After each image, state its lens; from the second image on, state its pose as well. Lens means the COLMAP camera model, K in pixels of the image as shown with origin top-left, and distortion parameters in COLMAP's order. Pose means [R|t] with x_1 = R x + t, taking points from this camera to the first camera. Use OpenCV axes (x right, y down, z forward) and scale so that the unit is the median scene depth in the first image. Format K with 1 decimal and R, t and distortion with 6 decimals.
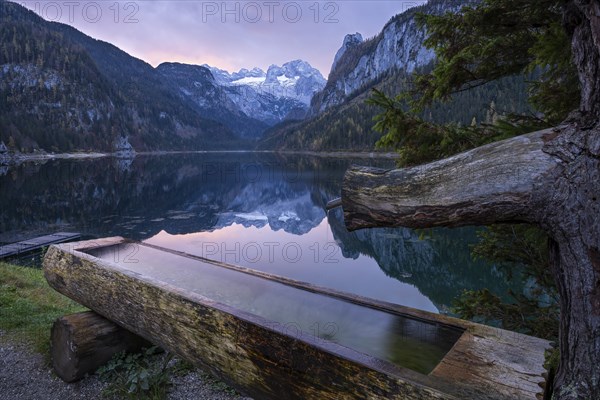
lens RADIAL K [[400.4, 0, 300.0], [0, 400.4, 200.0], [0, 0, 1]] dist [-0.006191, -0.005667]
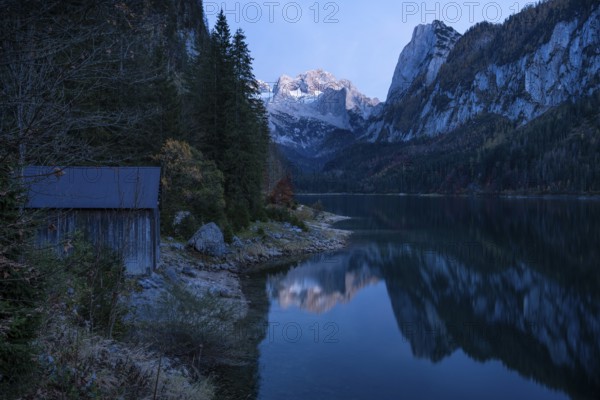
lens RADIAL K [[542.2, 0, 300.0], [0, 542.2, 200.0], [0, 0, 1]] dist [0.000225, -0.002772]
pose [[0.999947, 0.006817, -0.007711, -0.162578], [-0.007614, 0.994066, -0.108516, -0.029919], [0.006925, 0.108569, 0.994065, 0.241374]]
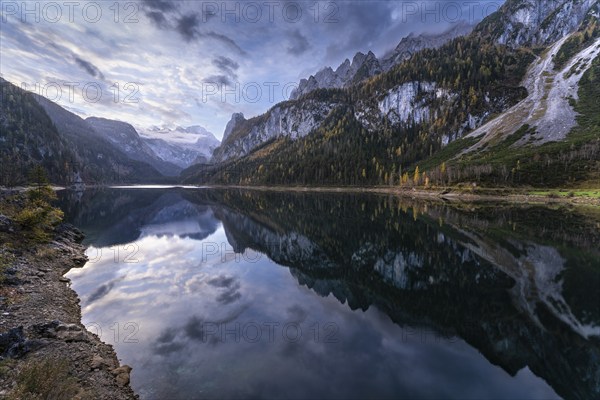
lens RADIAL K [[243.8, 0, 300.0], [0, 243.8, 200.0], [0, 0, 1]] dist [-0.000947, -0.000338]
pose [[0.922311, -0.016171, 0.386111, -0.047301], [0.039458, 0.997843, -0.052462, -0.006320], [-0.384430, 0.063622, 0.920959, 0.044285]]
